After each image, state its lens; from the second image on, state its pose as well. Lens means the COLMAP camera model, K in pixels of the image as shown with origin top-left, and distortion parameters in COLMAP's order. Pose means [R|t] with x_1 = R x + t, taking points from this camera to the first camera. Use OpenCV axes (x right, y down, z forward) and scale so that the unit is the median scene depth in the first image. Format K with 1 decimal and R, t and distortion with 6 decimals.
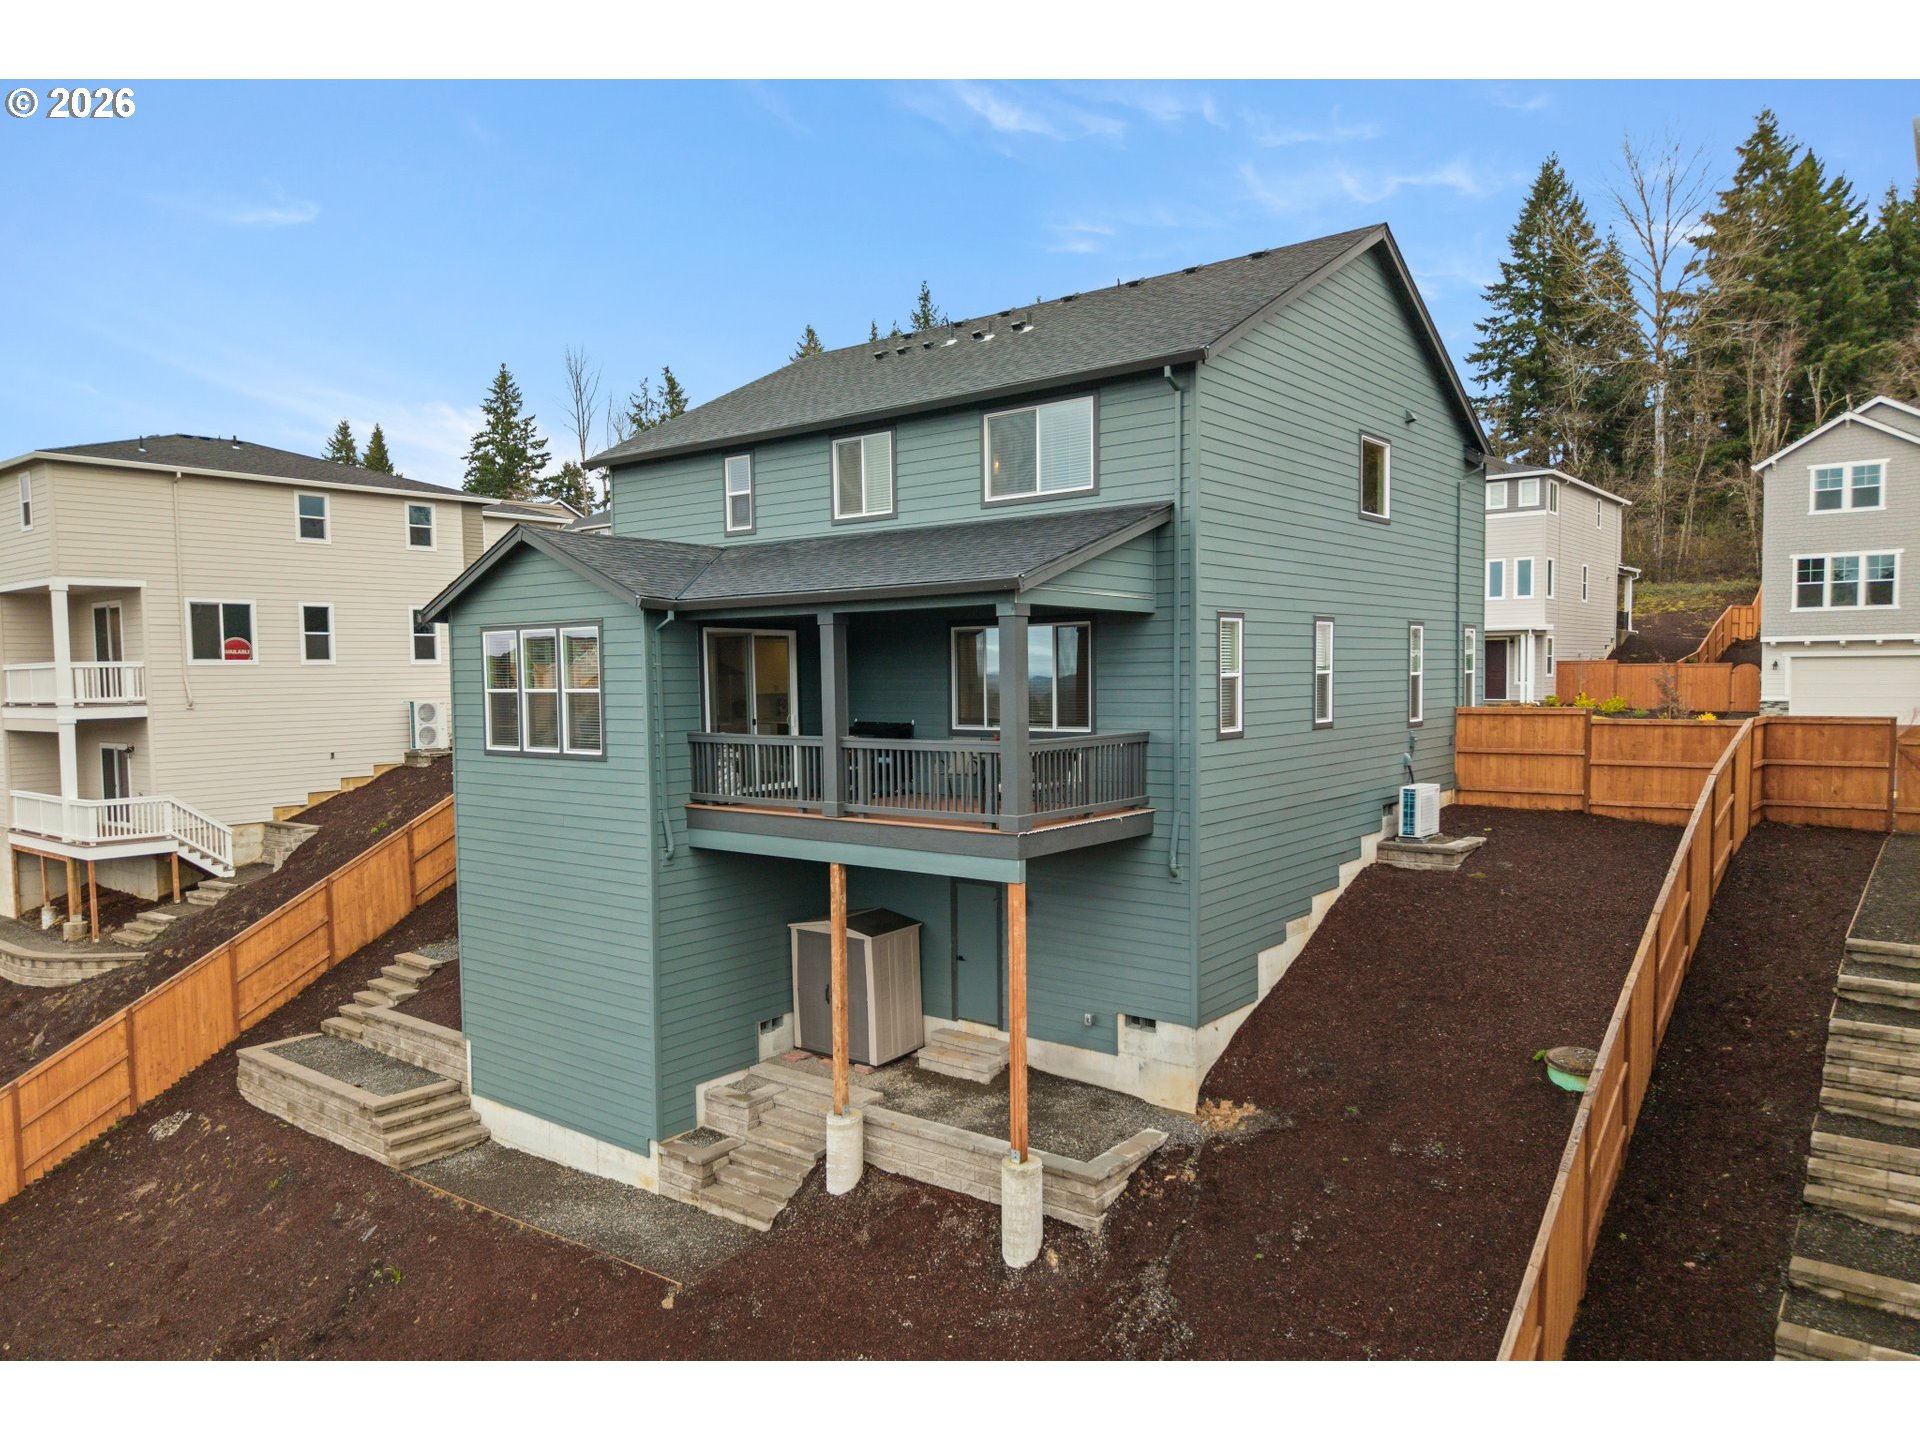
lens RADIAL K [[1300.4, 0, 993.8], [0, 1300.4, 760.5], [0, 0, 1]] dist [0.009449, -0.004822]
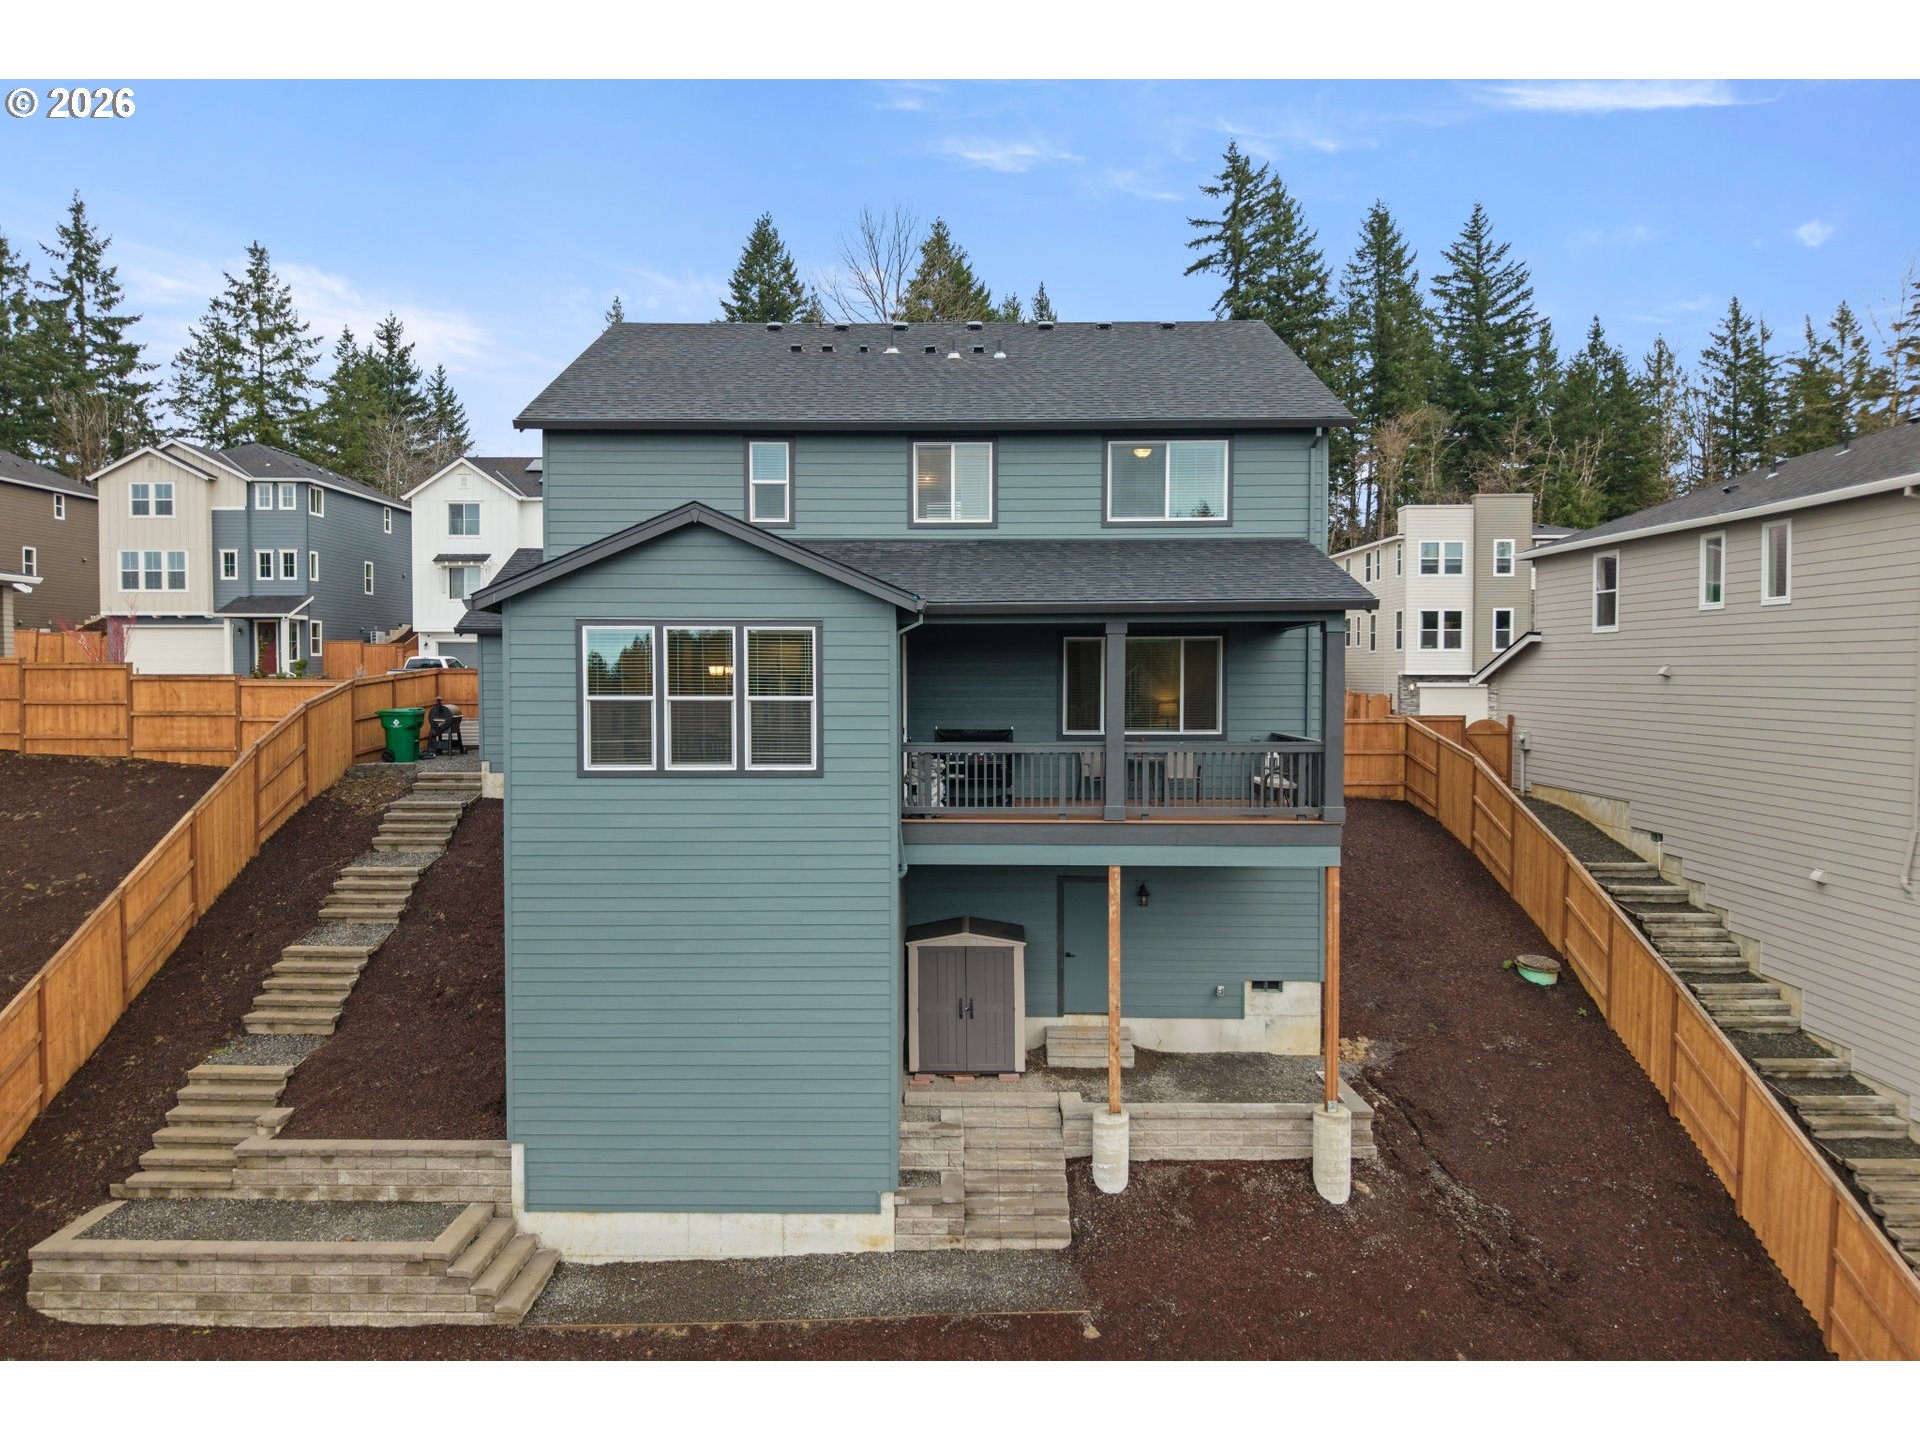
lens RADIAL K [[1300.4, 0, 972.2], [0, 1300.4, 720.8], [0, 0, 1]] dist [0.009449, -0.004822]
pose [[0.786356, -0.011559, 0.617666, -0.724610], [0.033257, 0.999167, -0.023642, -0.012698], [-0.616878, 0.039132, 0.786085, 0.222479]]
